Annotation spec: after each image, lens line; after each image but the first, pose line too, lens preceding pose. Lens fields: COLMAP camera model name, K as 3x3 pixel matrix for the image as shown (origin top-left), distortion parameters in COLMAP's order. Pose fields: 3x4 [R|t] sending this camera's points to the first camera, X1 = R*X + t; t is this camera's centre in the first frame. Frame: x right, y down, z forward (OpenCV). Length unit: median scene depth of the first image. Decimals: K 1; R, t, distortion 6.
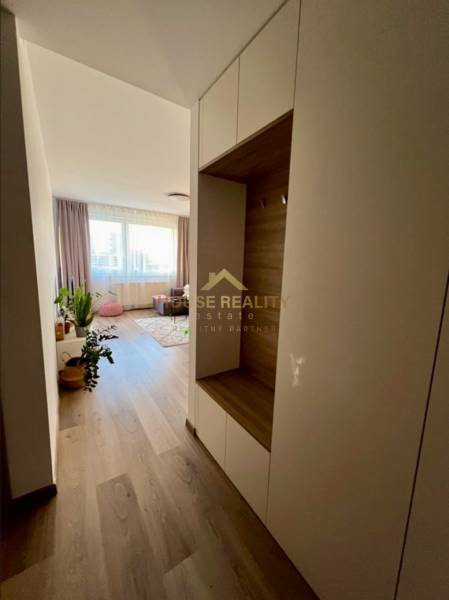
lens RADIAL K [[240.7, 0, 224.3], [0, 240.7, 296.1], [0, 0, 1]] dist [0.004586, 0.000066]
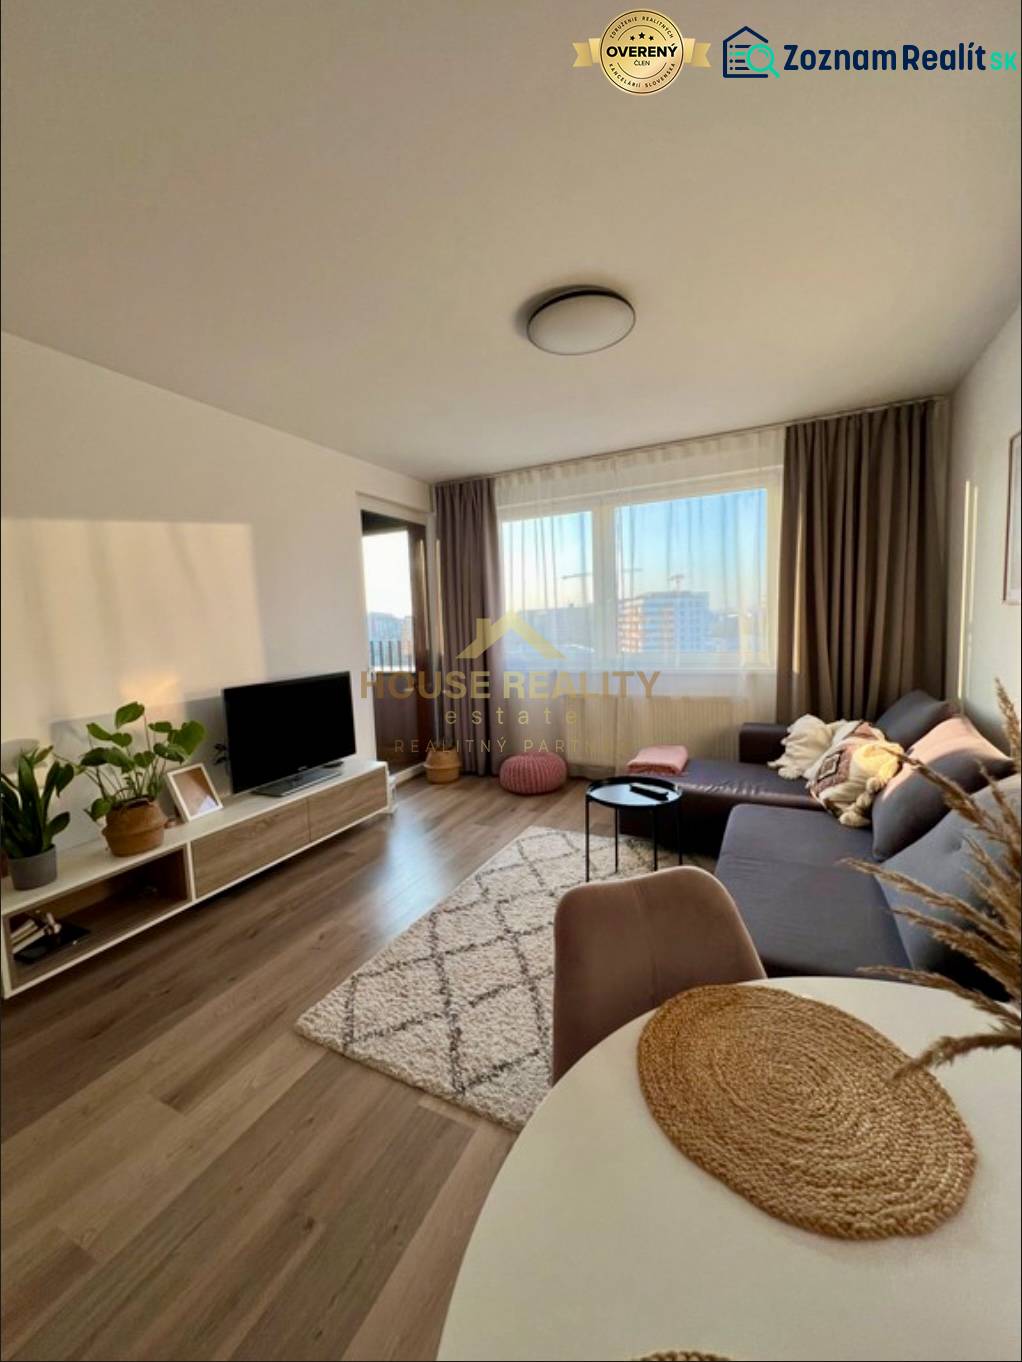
lens RADIAL K [[541.0, 0, 518.7], [0, 541.0, 676.8], [0, 0, 1]] dist [-0.002056, 0.000067]
pose [[0.502730, 0.032524, -0.863831, 0.161861], [-0.063549, 0.997979, 0.000591, -0.072689], [0.862104, 0.054598, 0.503781, 0.561061]]
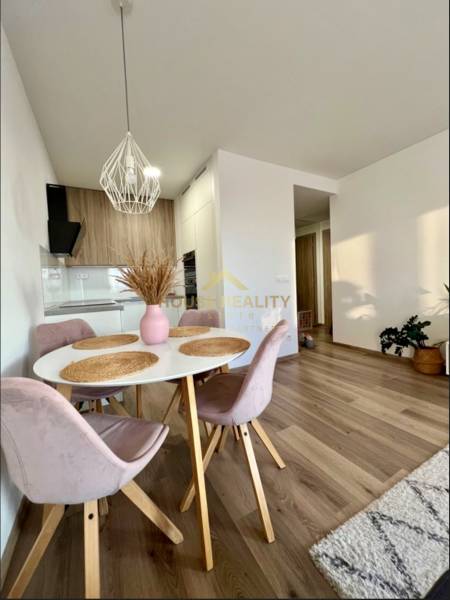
lens RADIAL K [[238.3, 0, 228.4], [0, 238.3, 298.2], [0, 0, 1]] dist [-0.002056, 0.000067]
pose [[-0.996392, 0.004121, 0.084770, 0.067384], [0.021251, 0.979116, 0.202191, -0.071330], [-0.082167, 0.203263, -0.975671, 0.849394]]
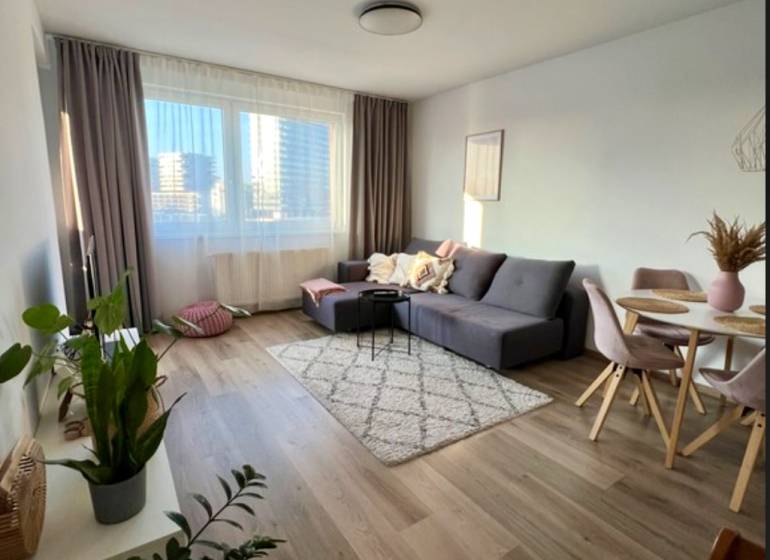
lens RADIAL K [[407.3, 0, 382.4], [0, 407.3, 275.8], [0, 0, 1]] dist [0.000518, -0.000091]
pose [[0.999898, -0.014106, -0.002435, -0.154560], [0.014192, 0.999097, 0.040038, -0.039232], [0.001868, -0.040069, 0.999195, 0.287673]]
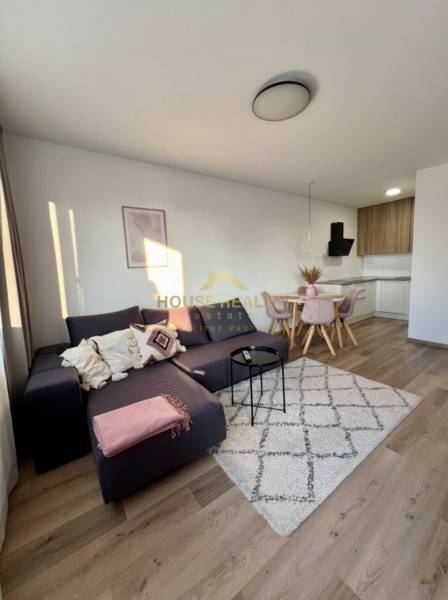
lens RADIAL K [[243.3, 0, 224.1], [0, 243.3, 298.3], [0, 0, 1]] dist [0.000434, -0.000138]
pose [[-0.035094, -0.160869, 0.986352, -0.483246], [0.181190, 0.969579, 0.164580, -0.134735], [-0.982822, 0.184493, -0.004878, 0.885751]]
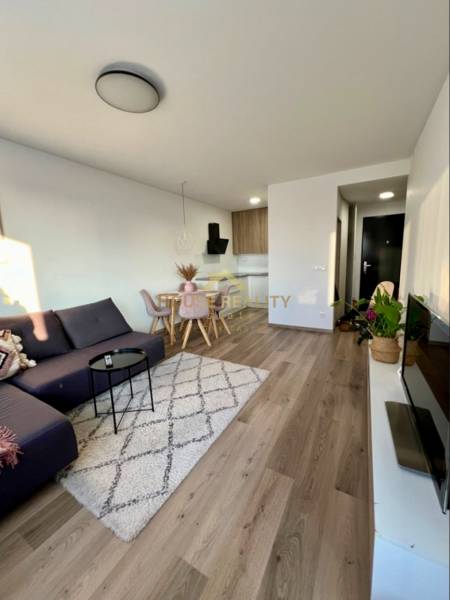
lens RADIAL K [[243.4, 0, 227.0], [0, 243.4, 297.4], [0, 0, 1]] dist [-0.000735, 0.000216]
pose [[-0.447265, -0.159343, 0.880093, -0.495461], [0.141180, 0.959088, 0.245393, -0.129162], [-0.883189, 0.234008, -0.406471, 0.839520]]
